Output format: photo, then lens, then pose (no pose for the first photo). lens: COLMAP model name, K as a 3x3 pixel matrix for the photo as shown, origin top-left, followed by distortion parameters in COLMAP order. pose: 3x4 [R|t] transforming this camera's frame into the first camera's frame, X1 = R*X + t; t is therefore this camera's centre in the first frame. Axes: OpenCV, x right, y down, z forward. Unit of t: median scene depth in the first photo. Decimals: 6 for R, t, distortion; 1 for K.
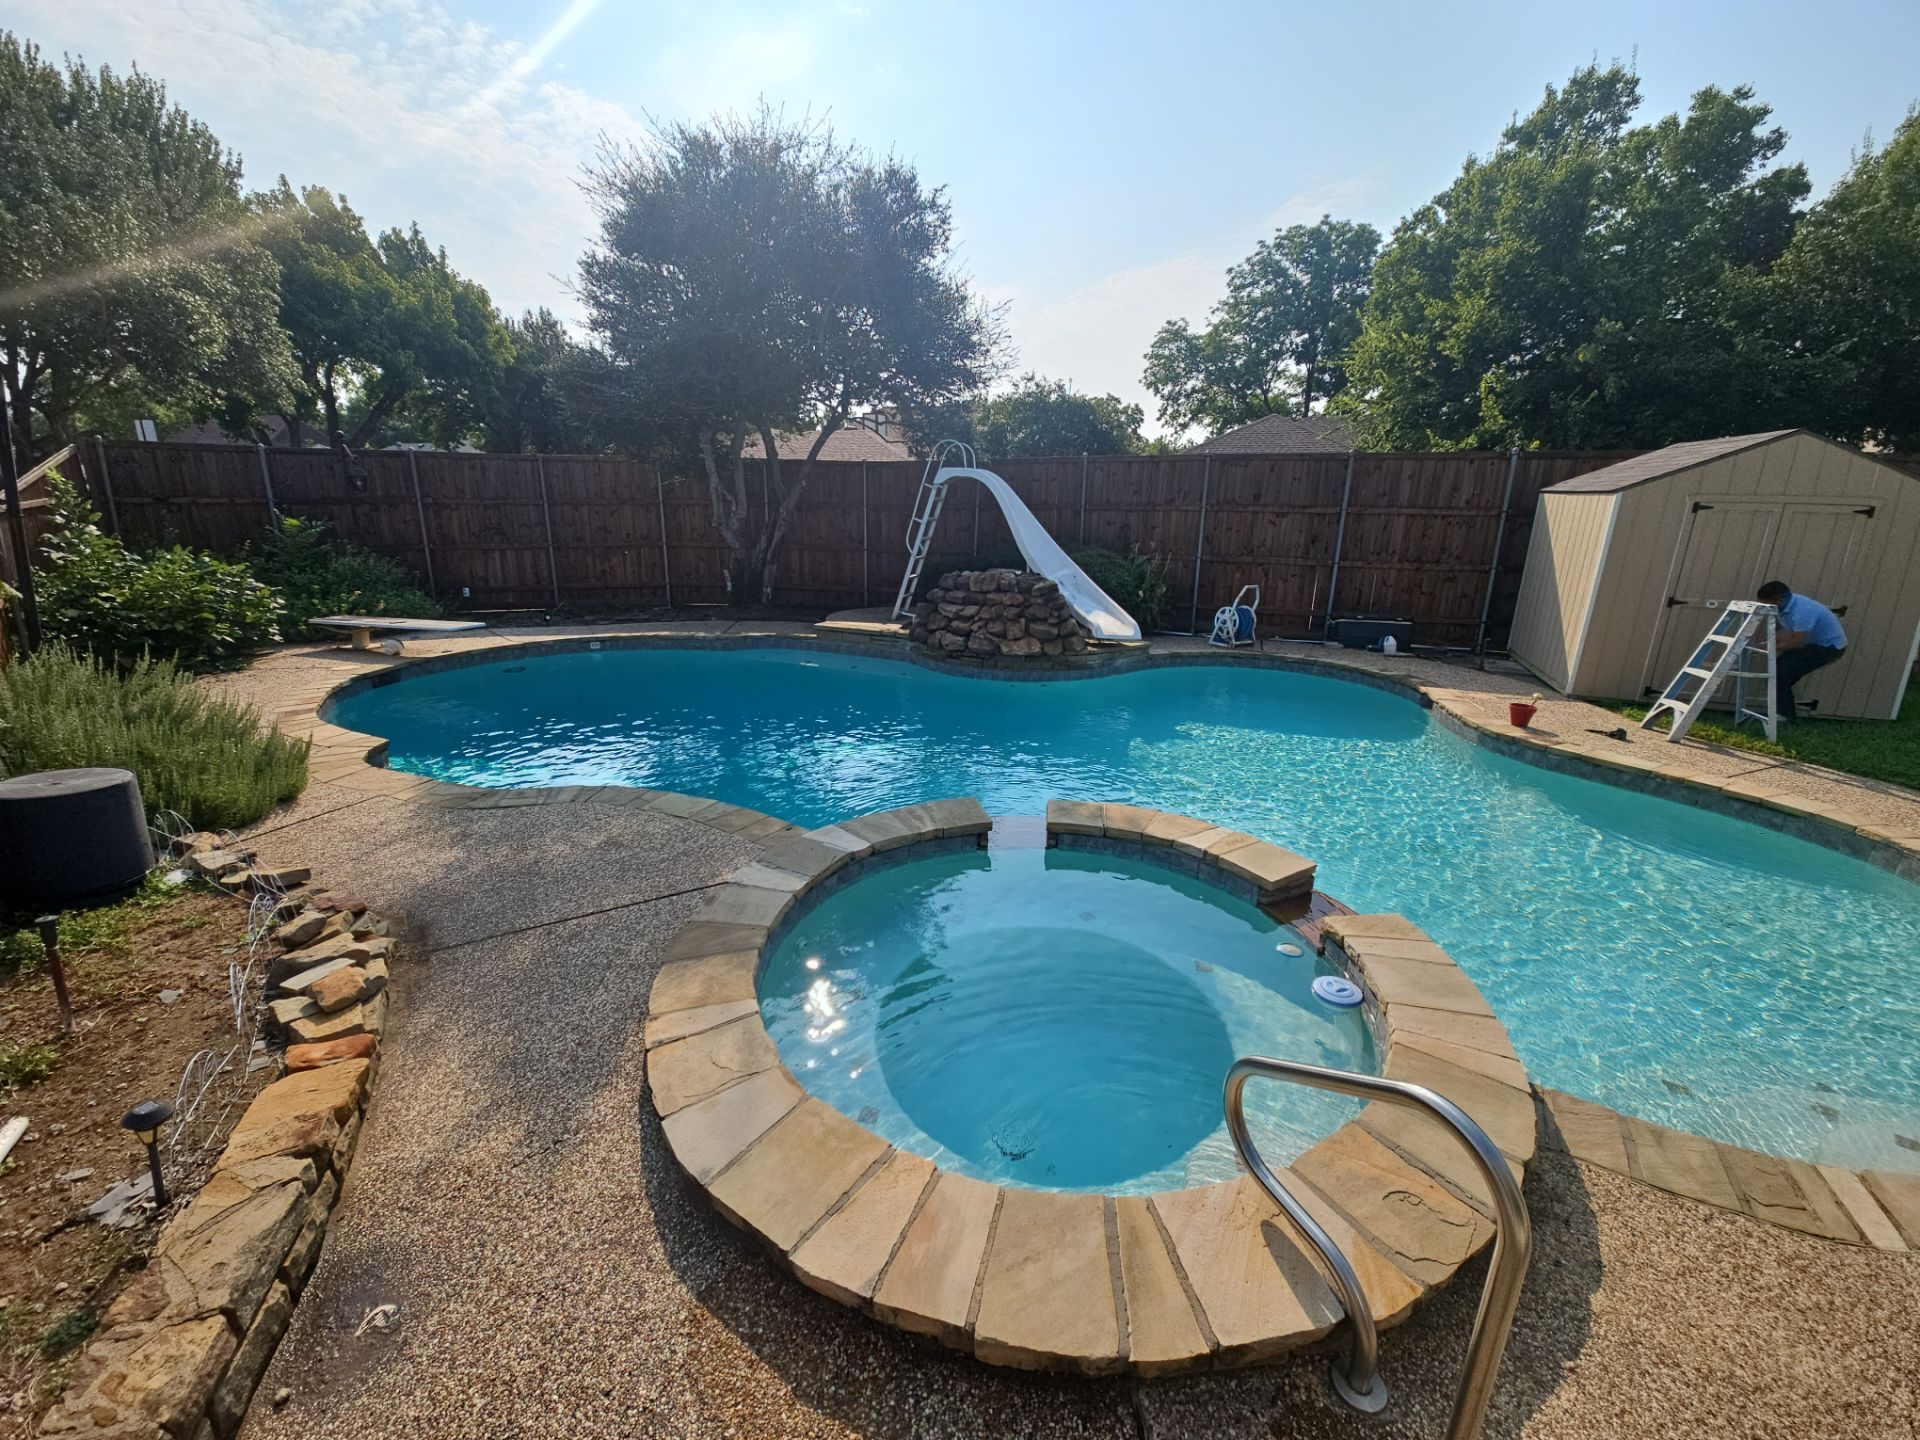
lens RADIAL K [[781.1, 0, 964.4], [0, 781.1, 719.6], [0, 0, 1]] dist [0.003353, -0.004120]
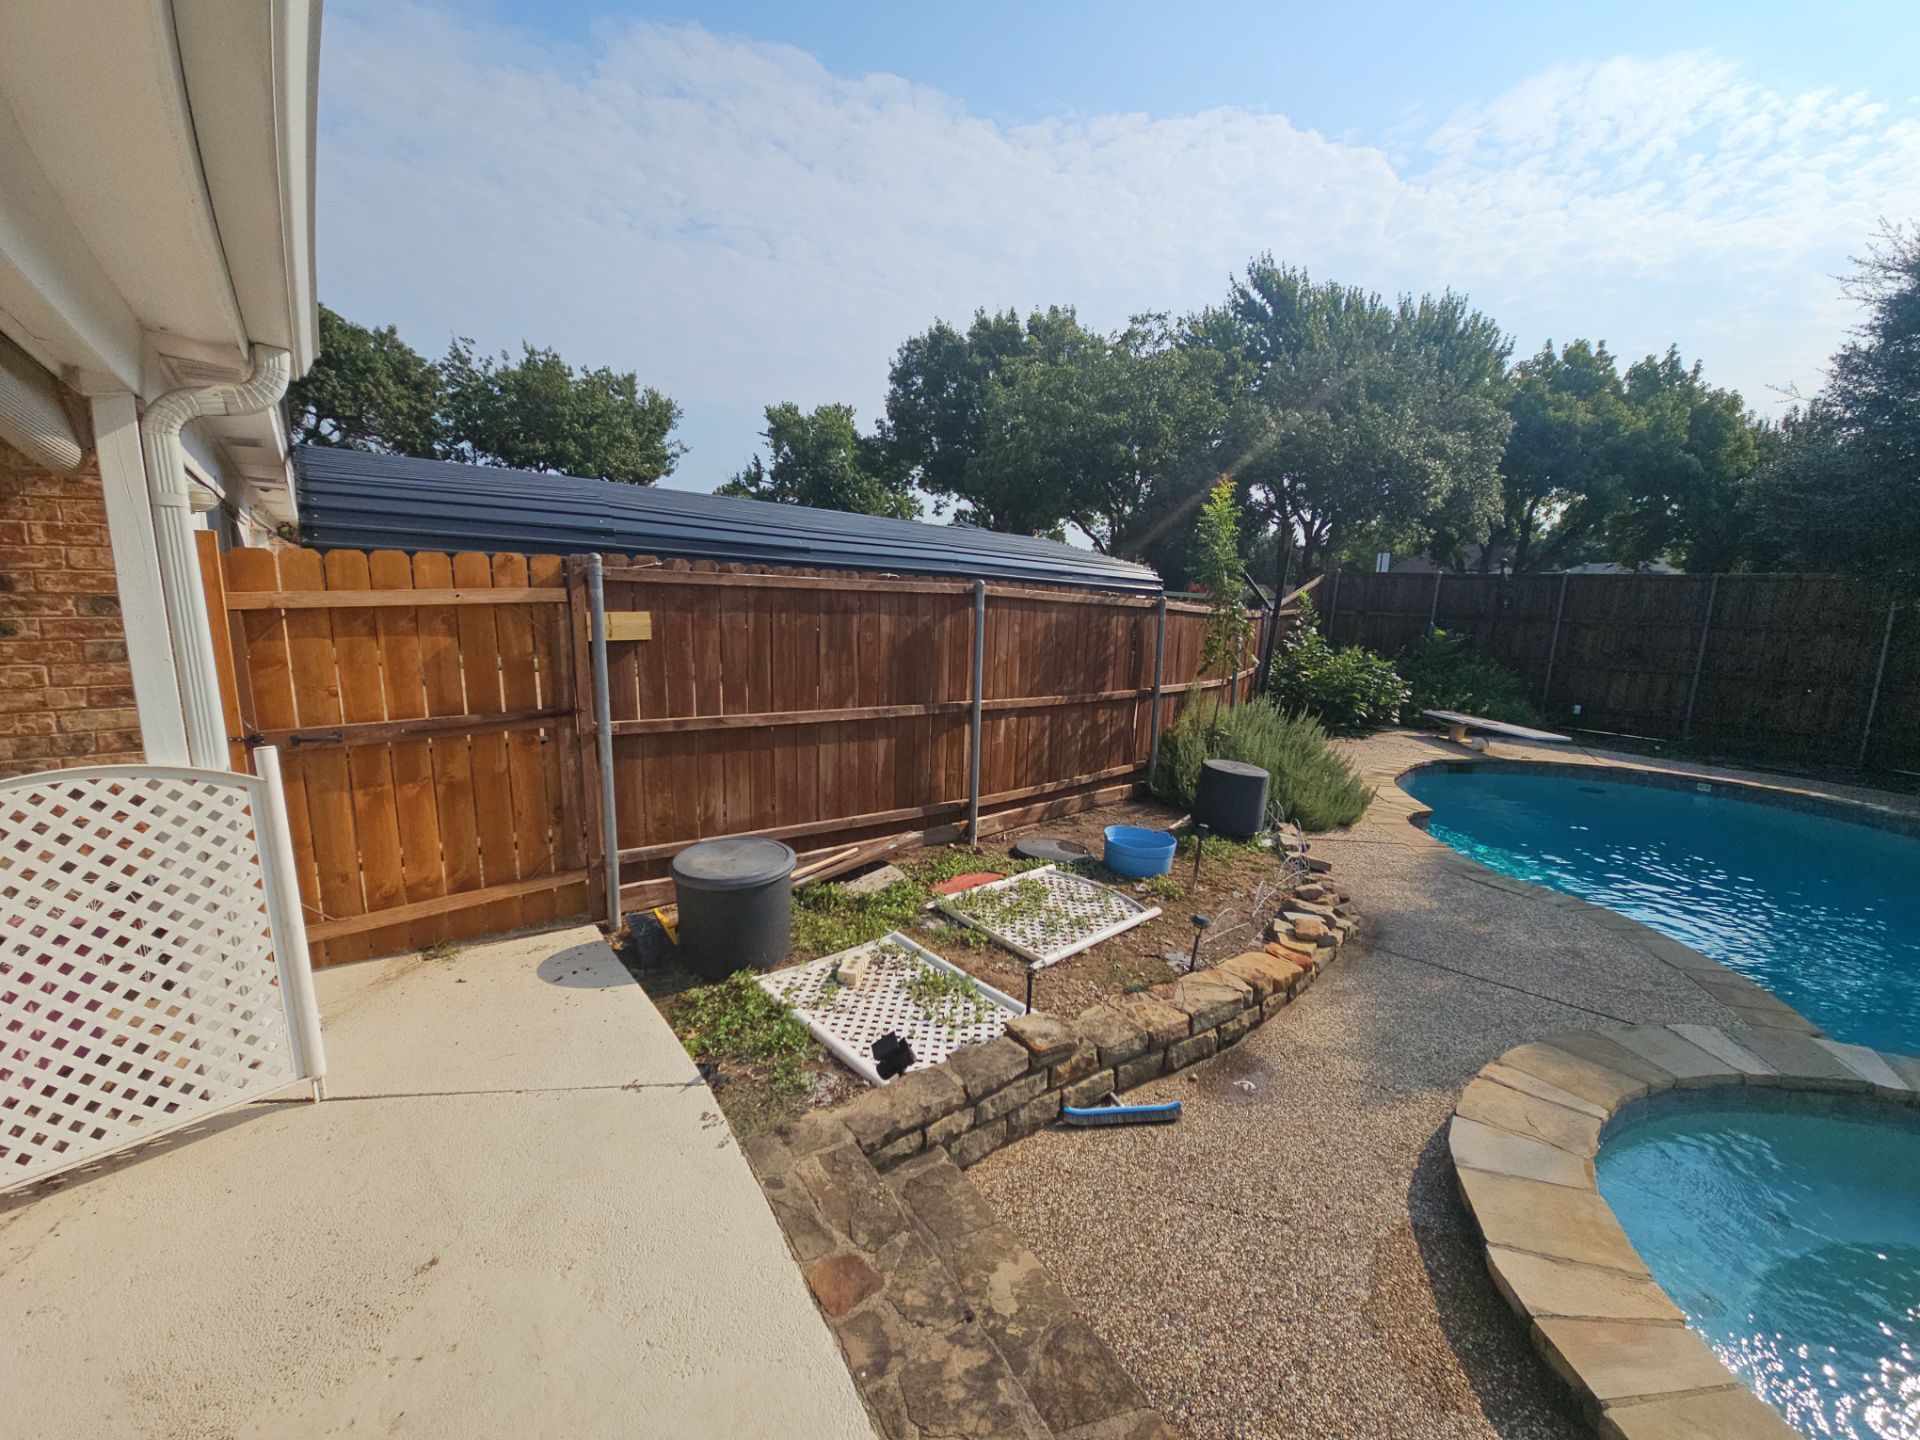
lens RADIAL K [[781.1, 0, 949.9], [0, 781.1, 725.4], [0, 0, 1]] dist [0.003353, -0.004120]
pose [[0.286987, 0.159796, -0.944512, 0.139766], [-0.287080, 0.955017, 0.074345, 0.021321], [0.913906, 0.249814, 0.319952, -0.083130]]
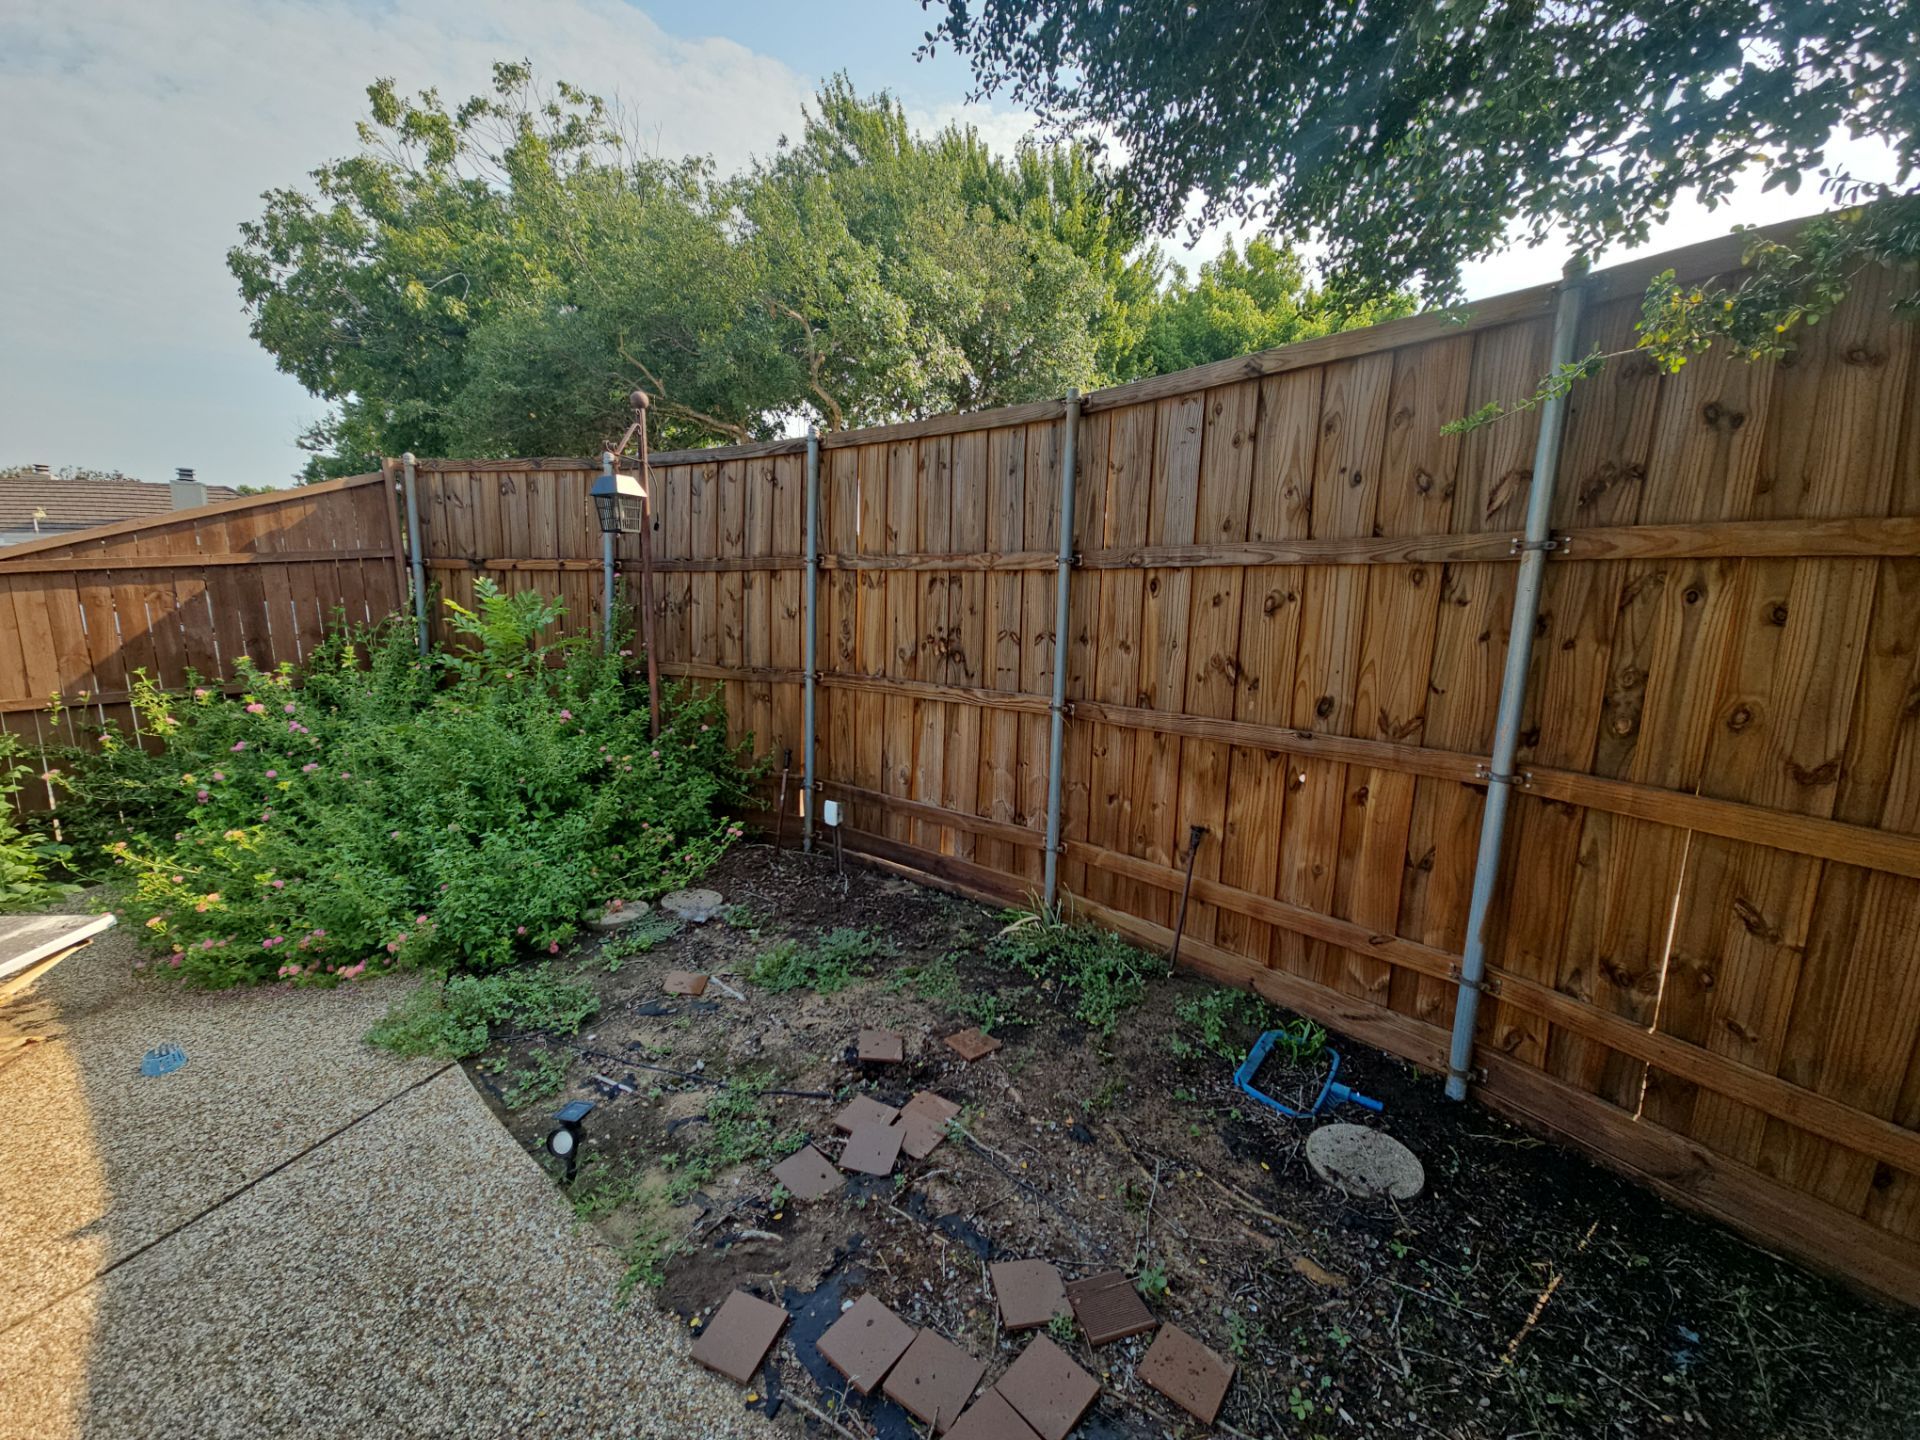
lens RADIAL K [[781.1, 0, 966.8], [0, 781.1, 721.4], [0, 0, 1]] dist [0.003353, -0.004120]
pose [[0.454502, 0.152339, -0.877622, -0.543521], [-0.272421, 0.961830, 0.025875, -0.399129], [0.848065, 0.227323, 0.478654, 1.547021]]
